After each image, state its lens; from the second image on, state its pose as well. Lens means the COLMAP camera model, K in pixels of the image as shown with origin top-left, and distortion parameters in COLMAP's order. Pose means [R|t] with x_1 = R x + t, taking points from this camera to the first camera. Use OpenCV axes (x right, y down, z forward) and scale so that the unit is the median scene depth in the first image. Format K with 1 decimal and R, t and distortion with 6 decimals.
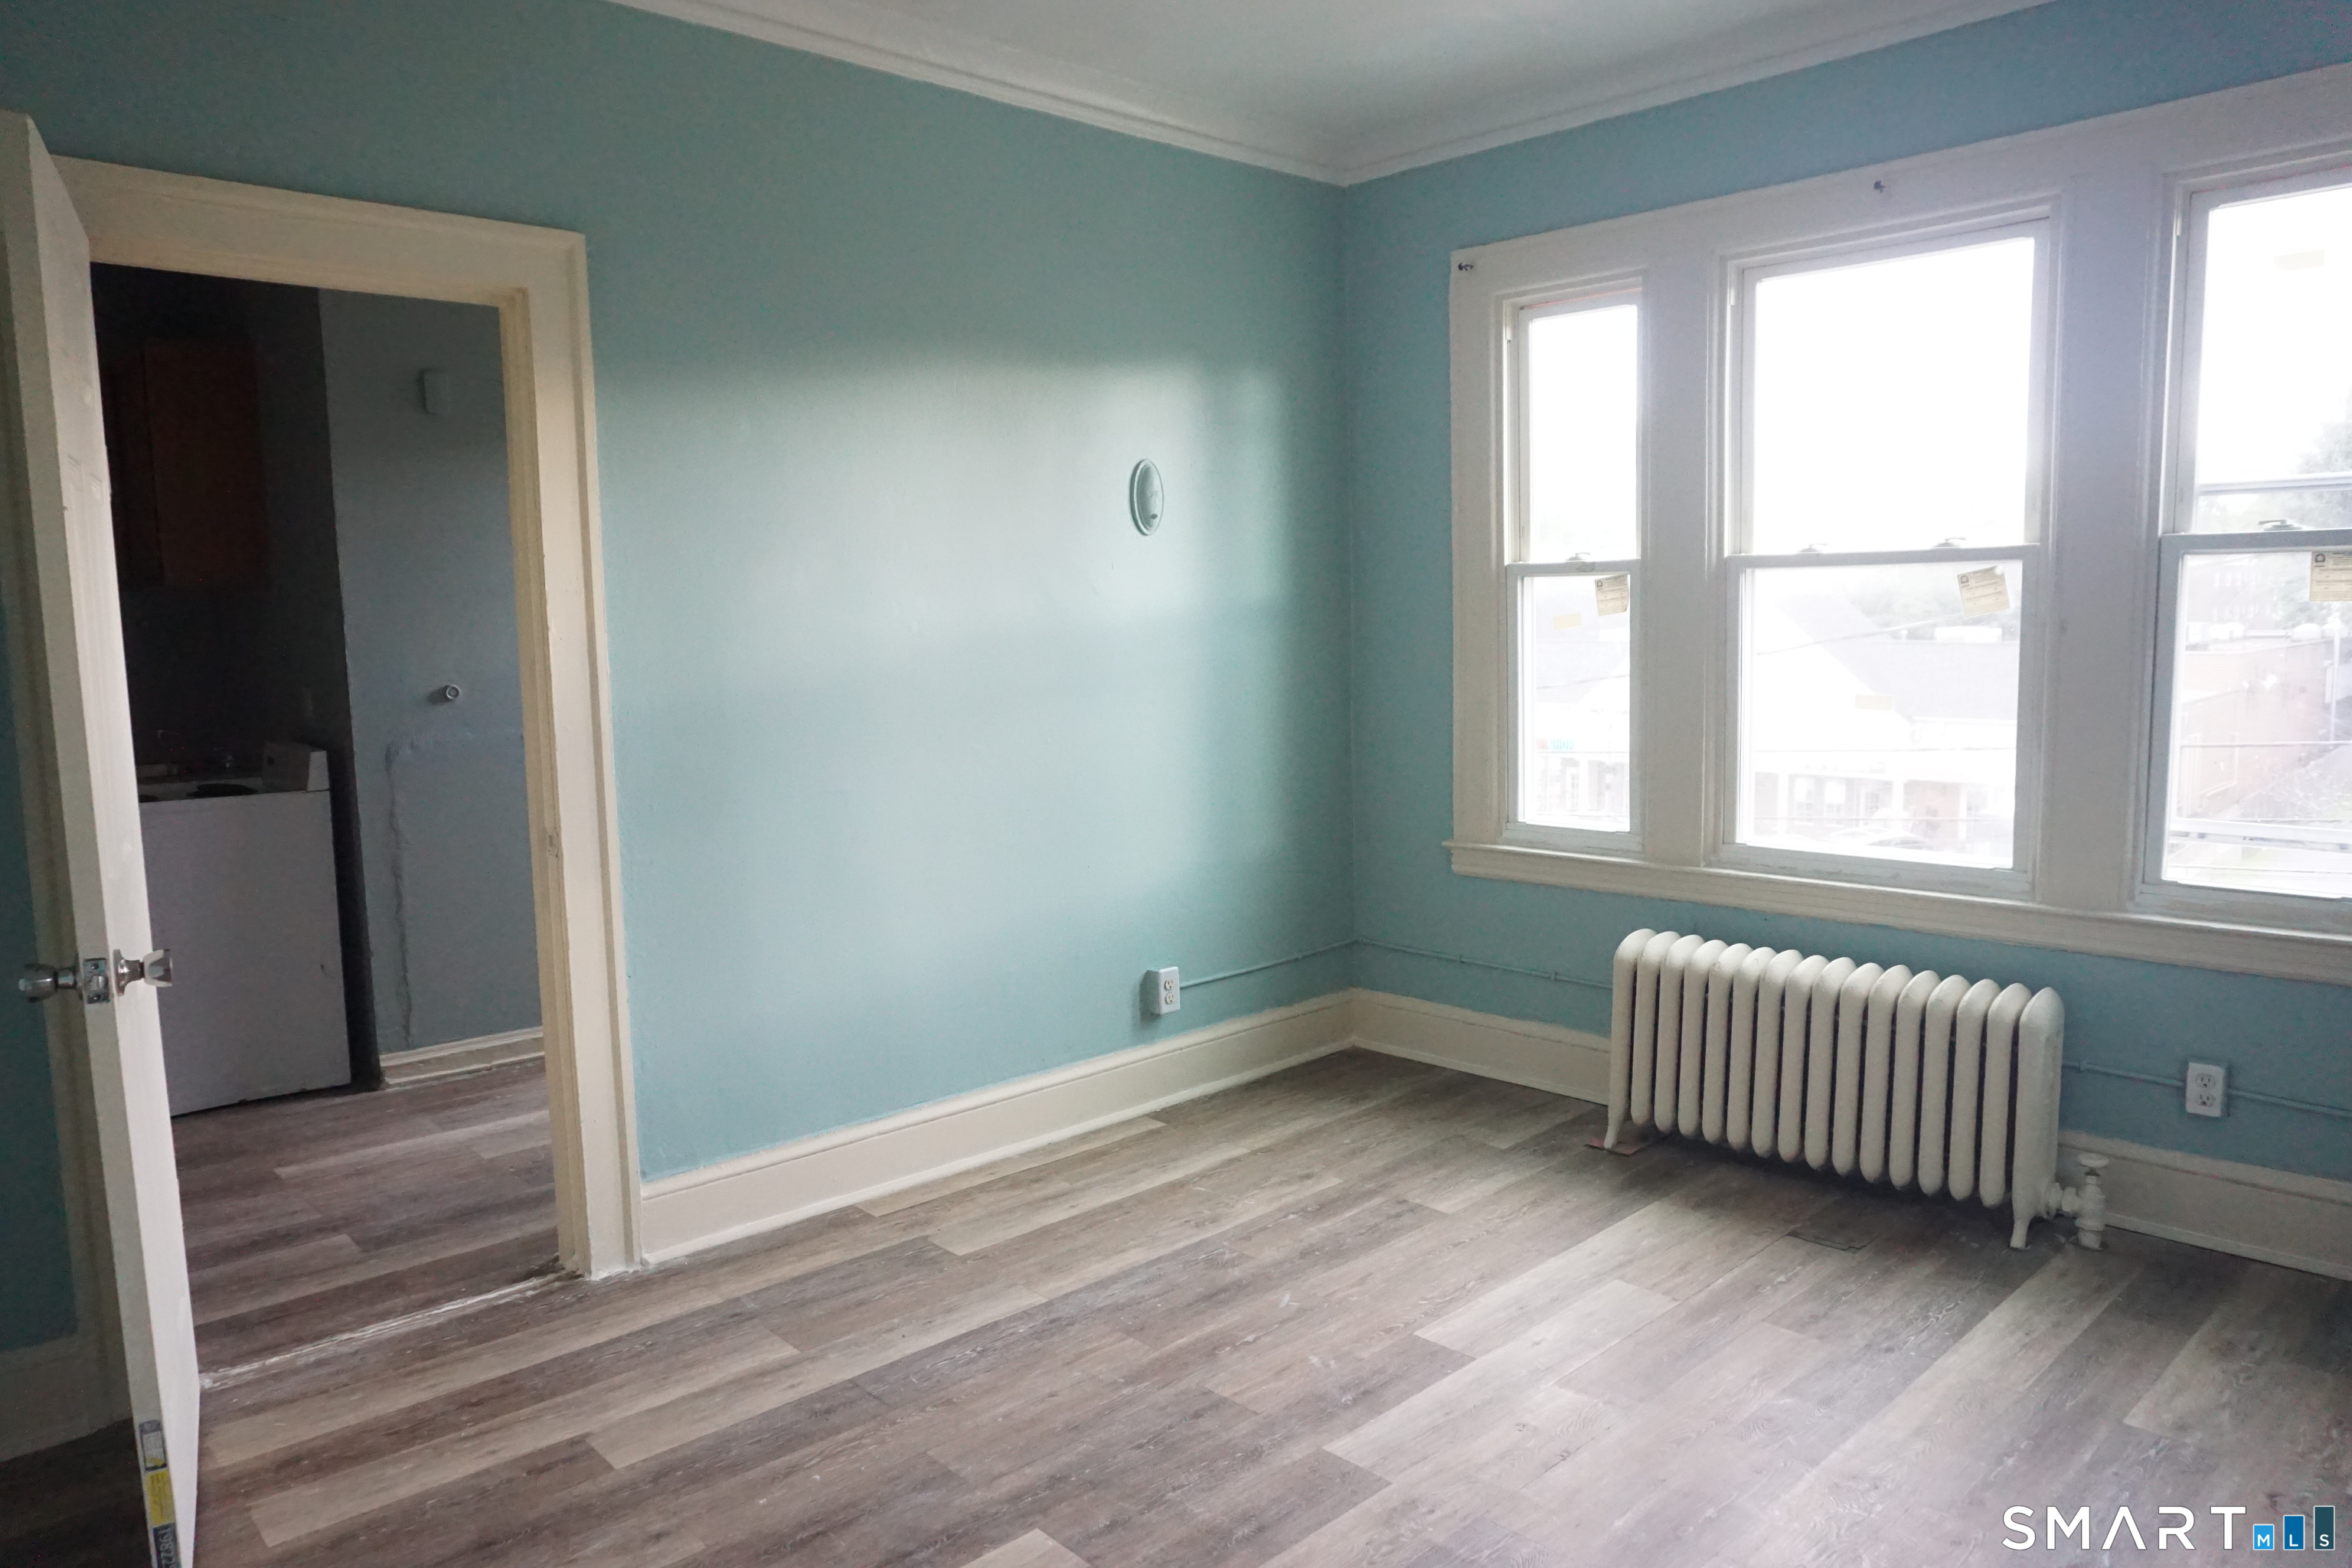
lens RADIAL K [[1567.7, 0, 1165.9], [0, 1567.7, 791.1], [0, 0, 1]] dist [-0.056288, 0.041474]
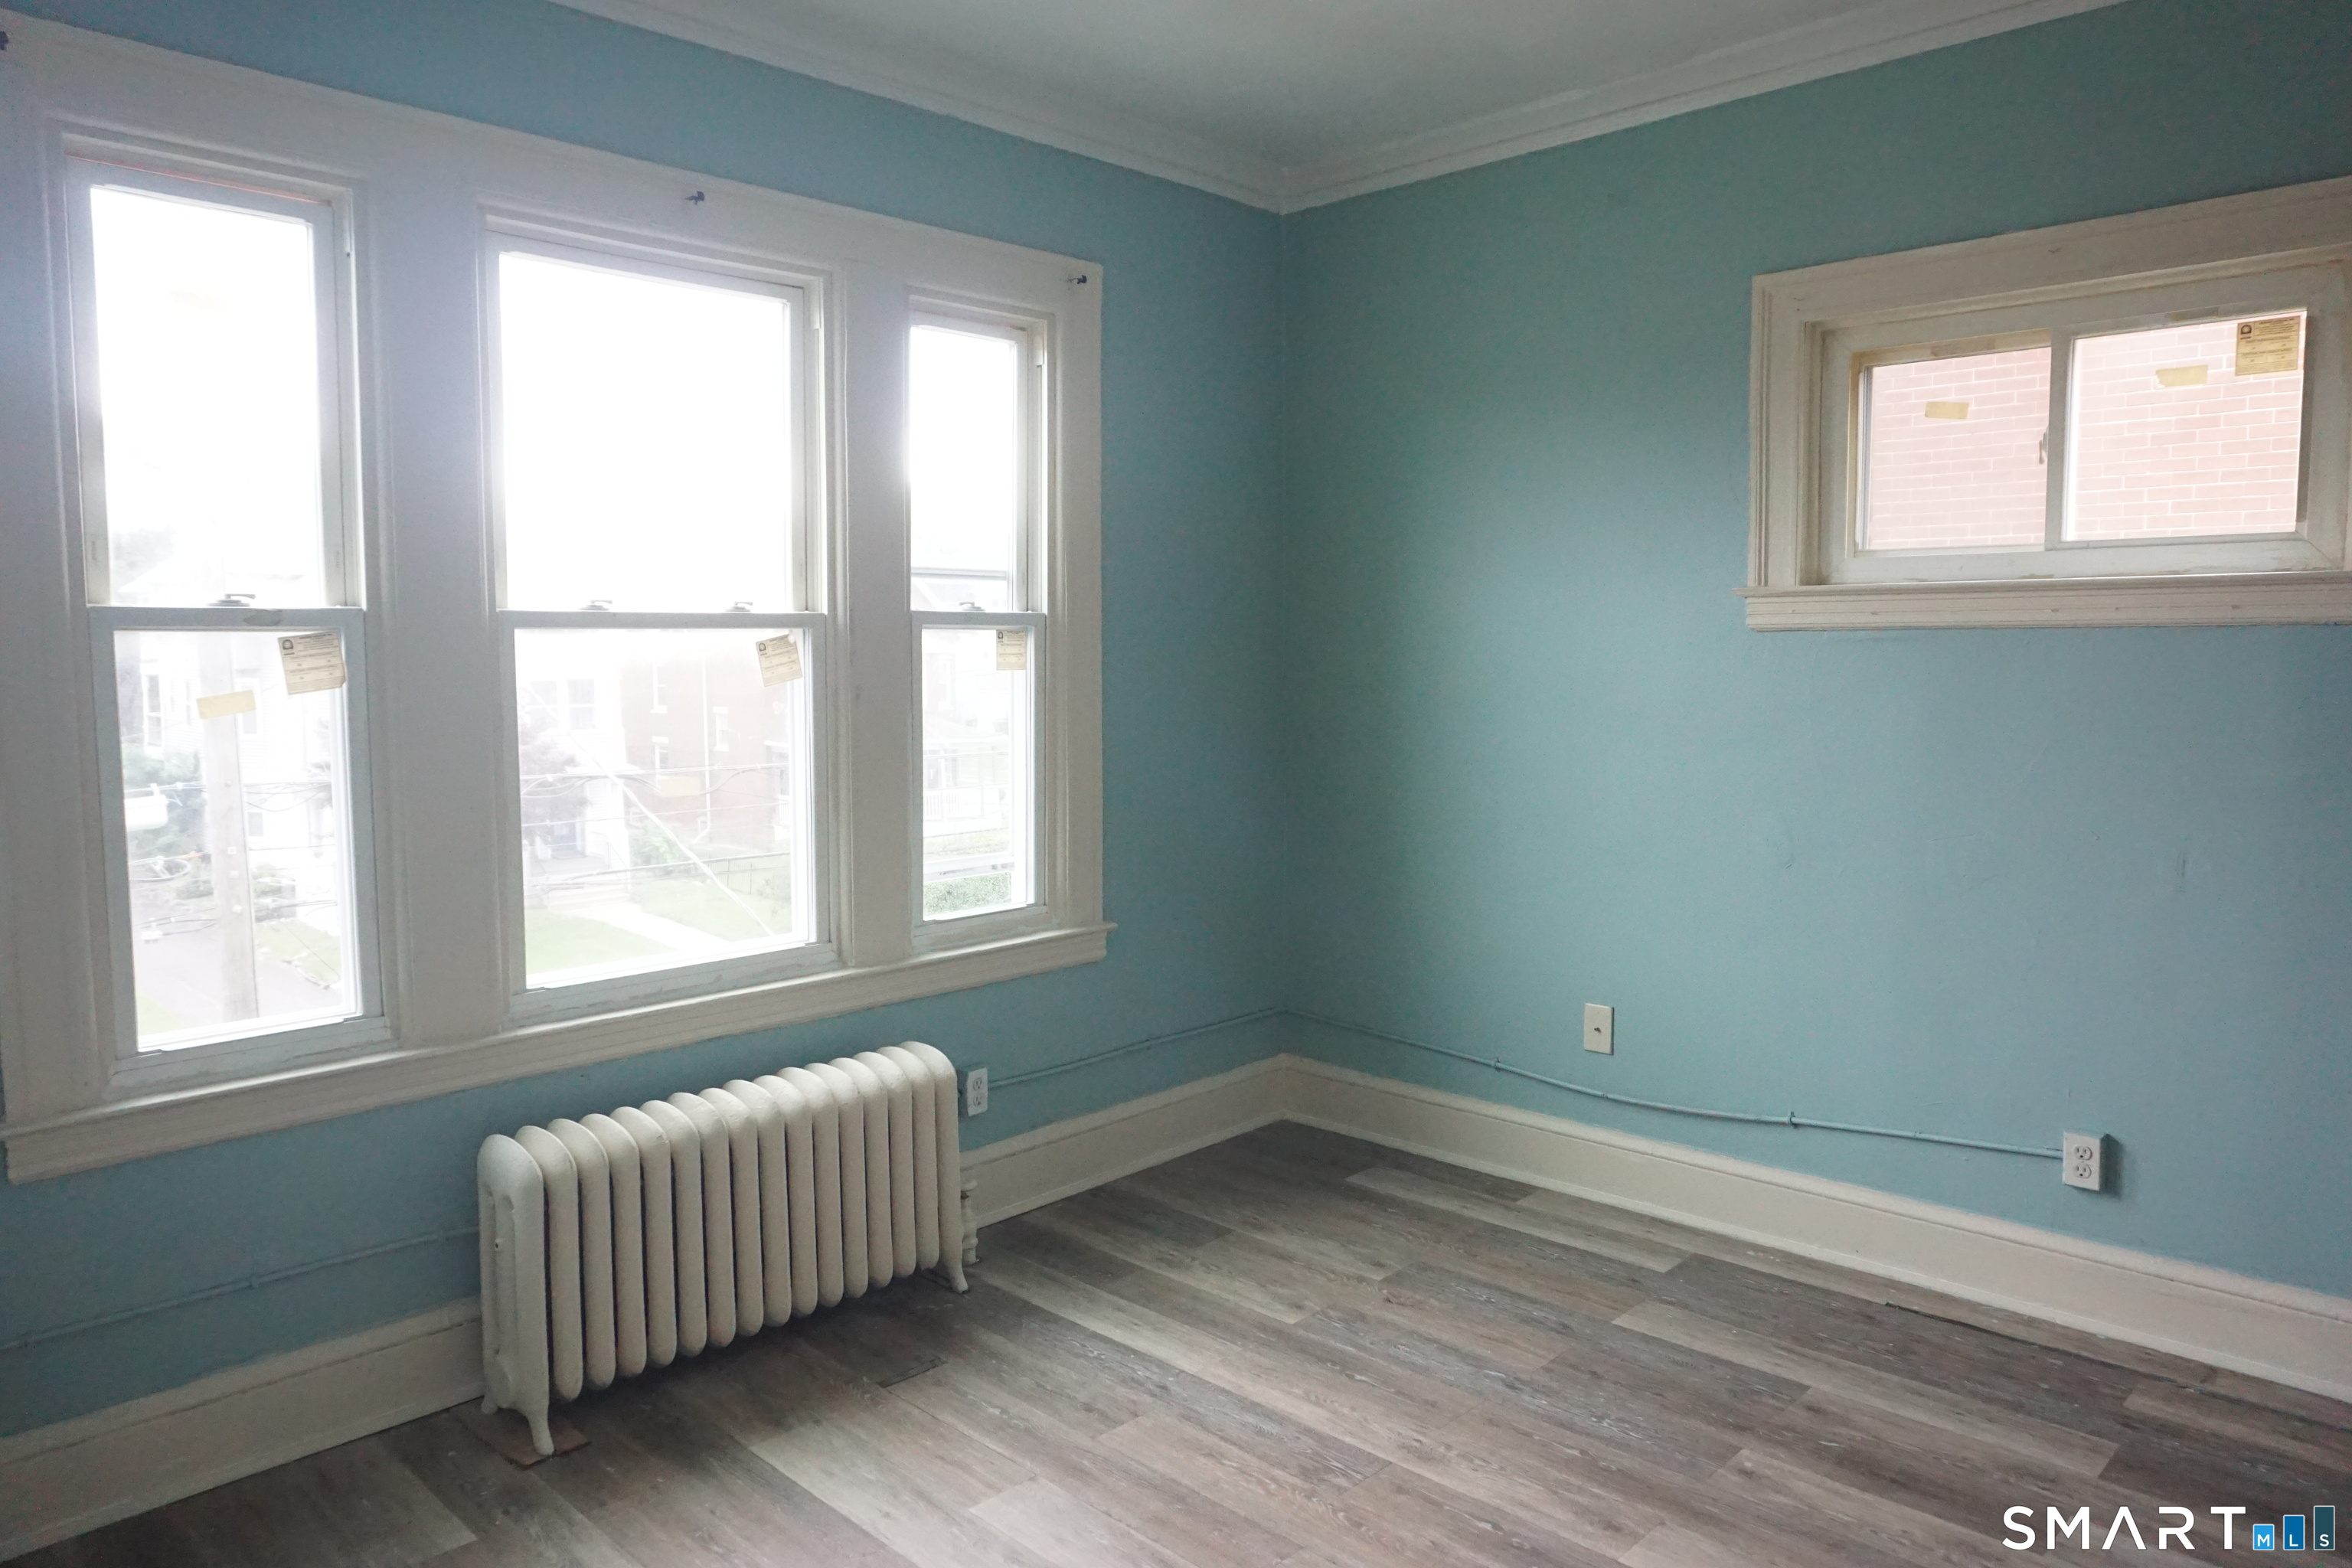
lens RADIAL K [[1567.7, 0, 1165.9], [0, 1567.7, 791.1], [0, 0, 1]] dist [-0.056288, 0.041474]
pose [[-0.043046, -0.072086, 0.996469, -0.402467], [0.120937, 0.989683, 0.076820, -0.085031], [-0.991726, 0.123817, -0.033884, 0.727806]]
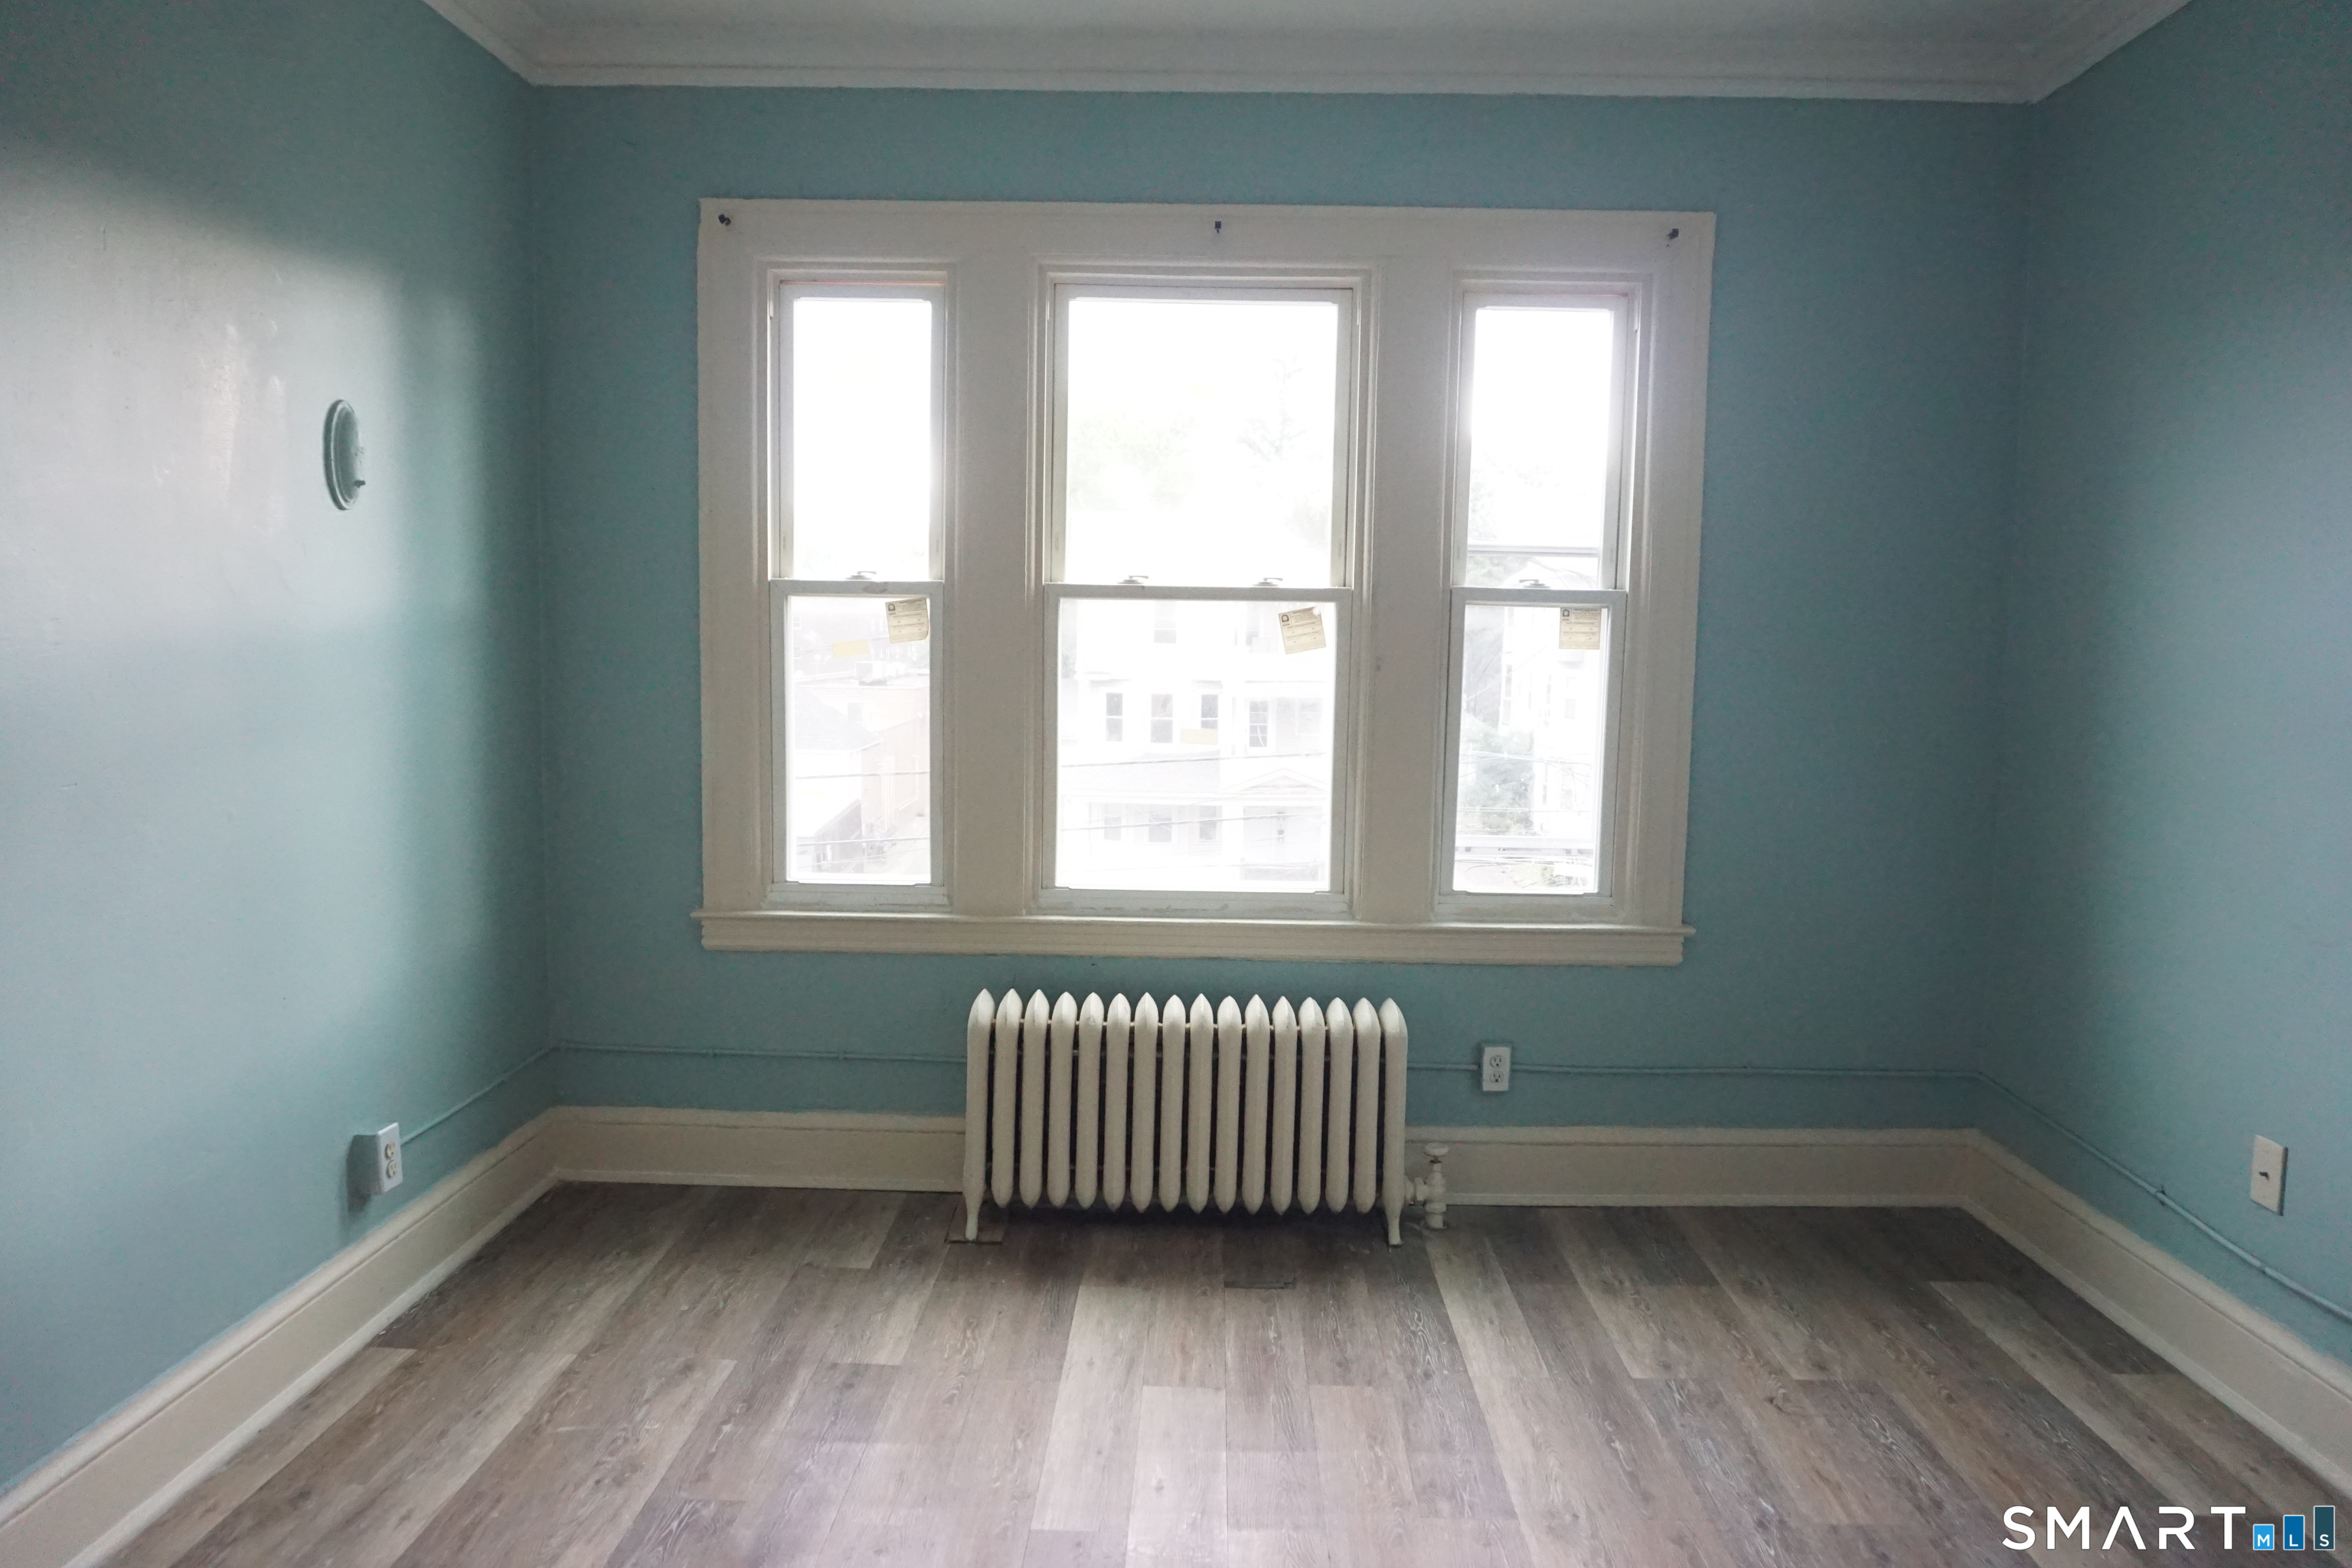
lens RADIAL K [[1567.7, 0, 1165.9], [0, 1567.7, 791.1], [0, 0, 1]] dist [-0.056288, 0.041474]
pose [[0.703408, -0.035853, 0.709882, -0.268406], [0.050580, 0.998720, 0.000323, -0.022347], [-0.708985, 0.035679, 0.704321, 0.288043]]
